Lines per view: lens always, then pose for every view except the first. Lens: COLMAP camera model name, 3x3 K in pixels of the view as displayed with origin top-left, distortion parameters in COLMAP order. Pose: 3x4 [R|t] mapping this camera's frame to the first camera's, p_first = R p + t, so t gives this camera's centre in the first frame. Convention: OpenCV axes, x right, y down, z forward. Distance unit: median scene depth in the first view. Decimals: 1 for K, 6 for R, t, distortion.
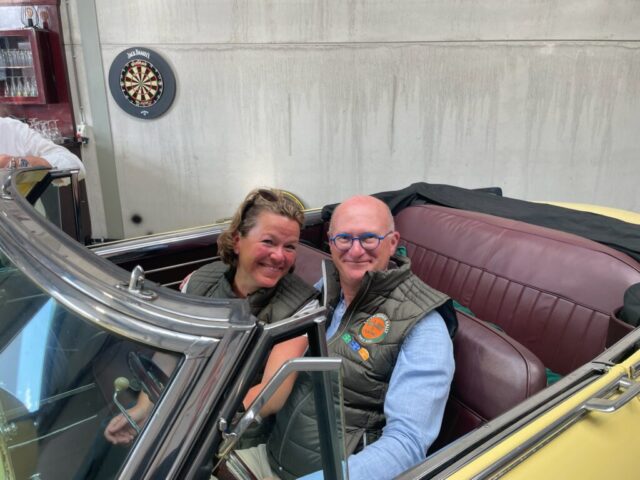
lens RADIAL K [[463.6, 0, 312.6], [0, 463.6, 250.3], [0, 0, 1]] dist [0.035519, -0.076004]
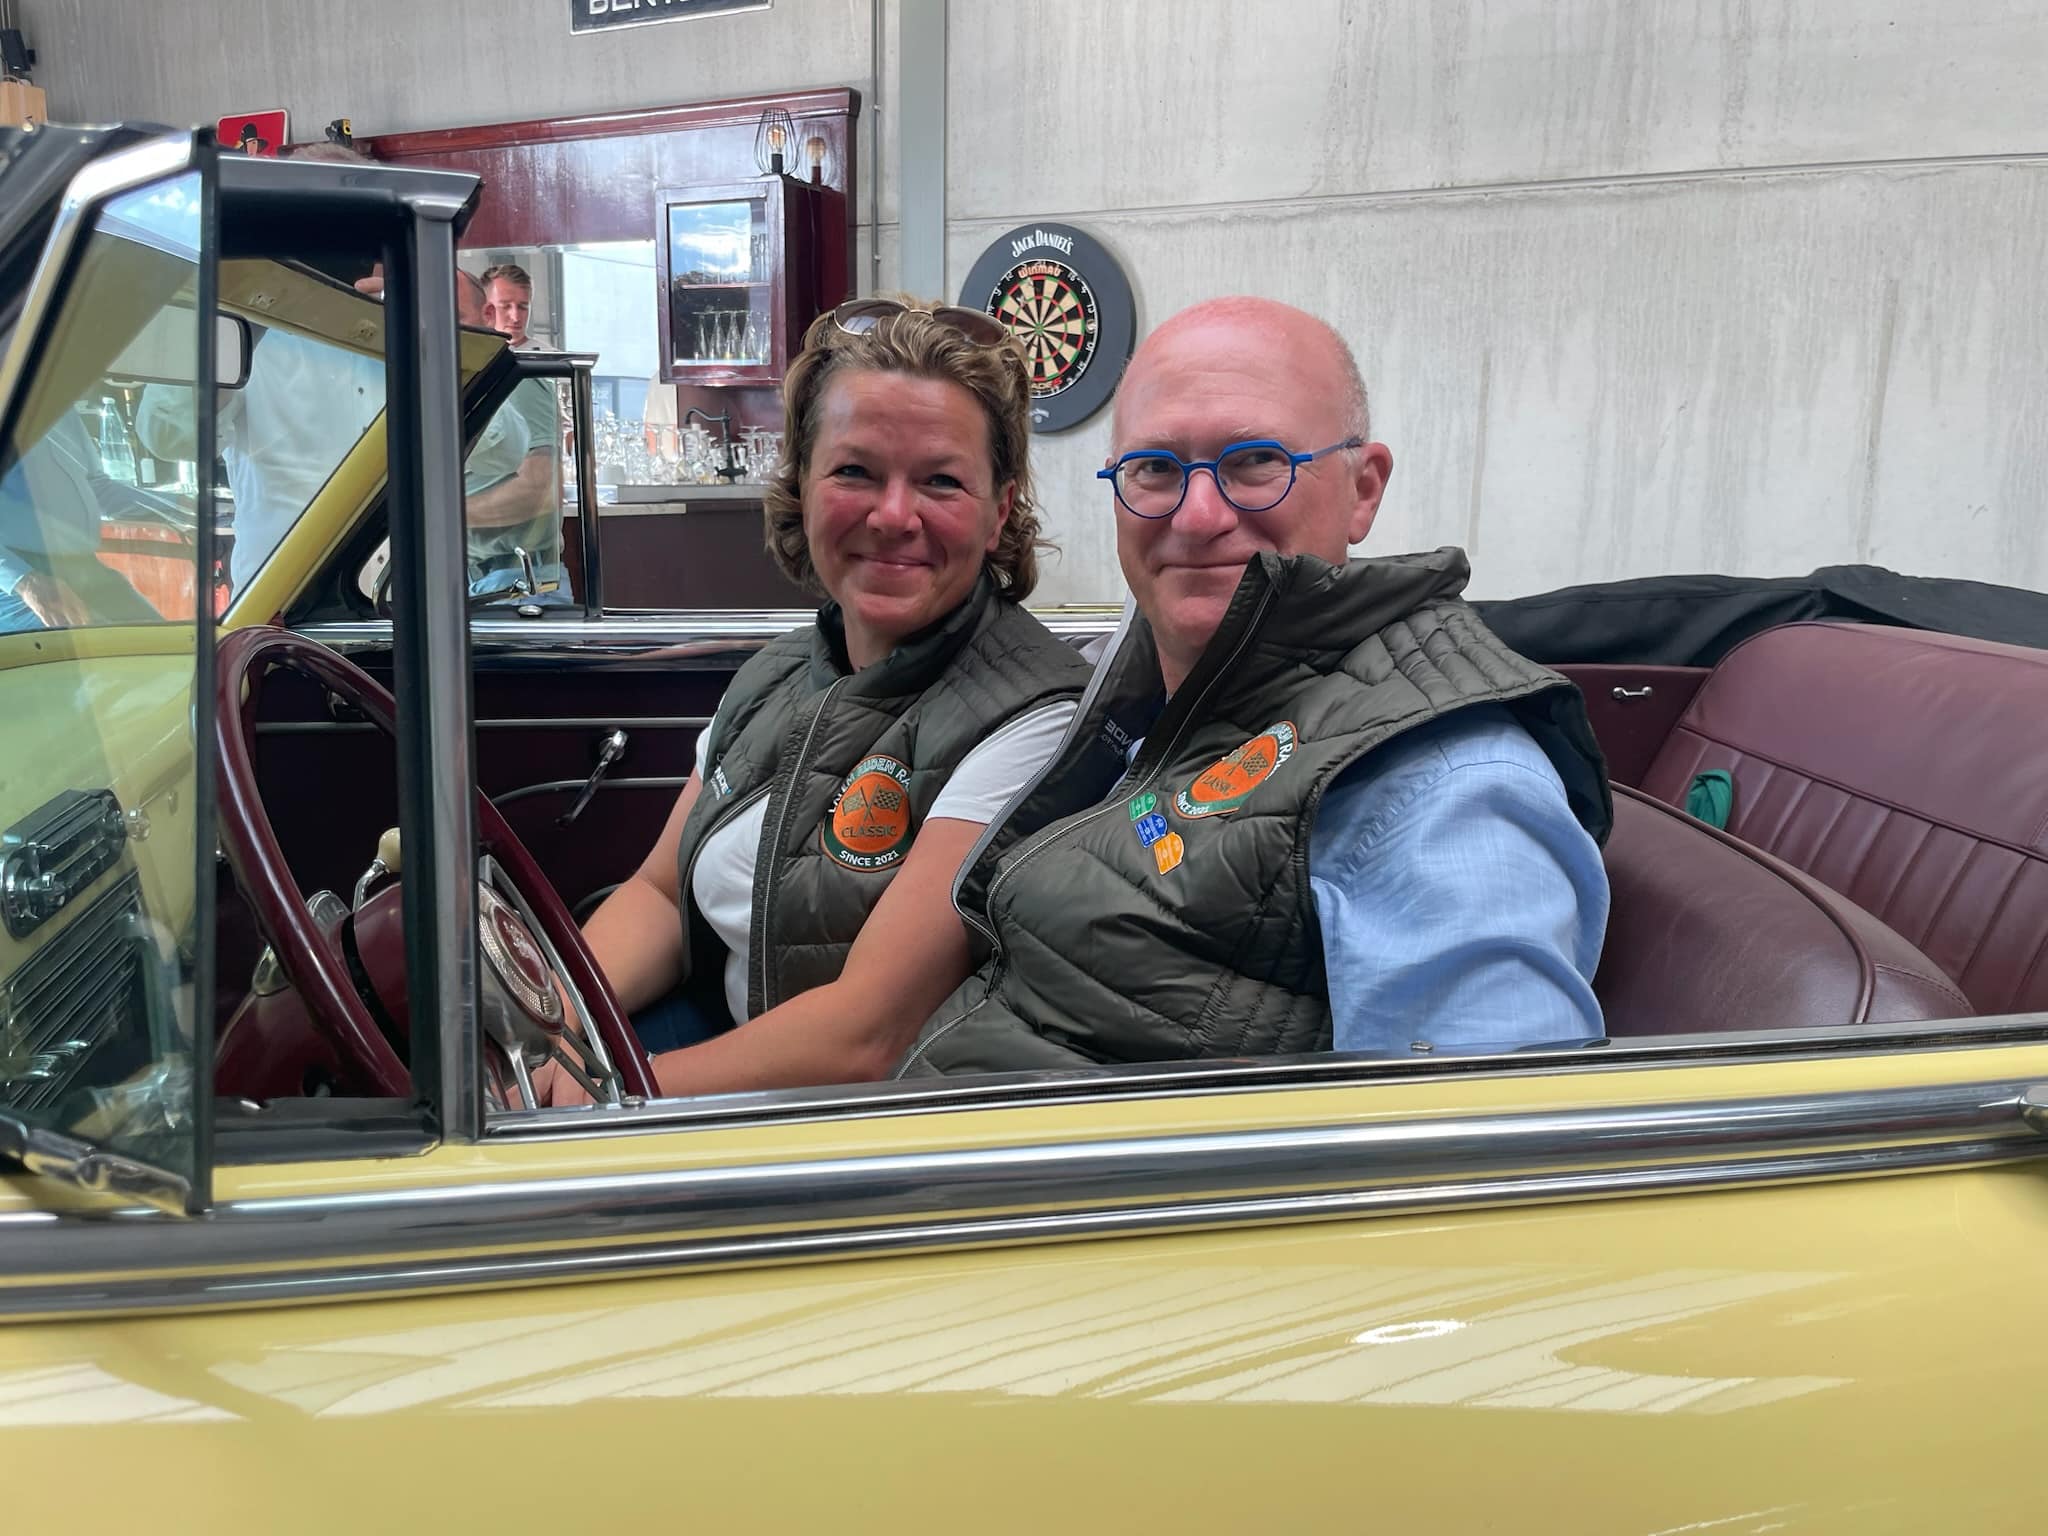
lens RADIAL K [[1483.4, 0, 1017.4], [0, 1483.4, 765.8], [0, 0, 1]] dist [0.035519, -0.076004]
pose [[0.911879, 0.100745, -0.397904, 0.084328], [-0.150719, 0.983875, -0.096296, 0.064496], [0.381786, 0.147782, 0.912359, 0.058417]]
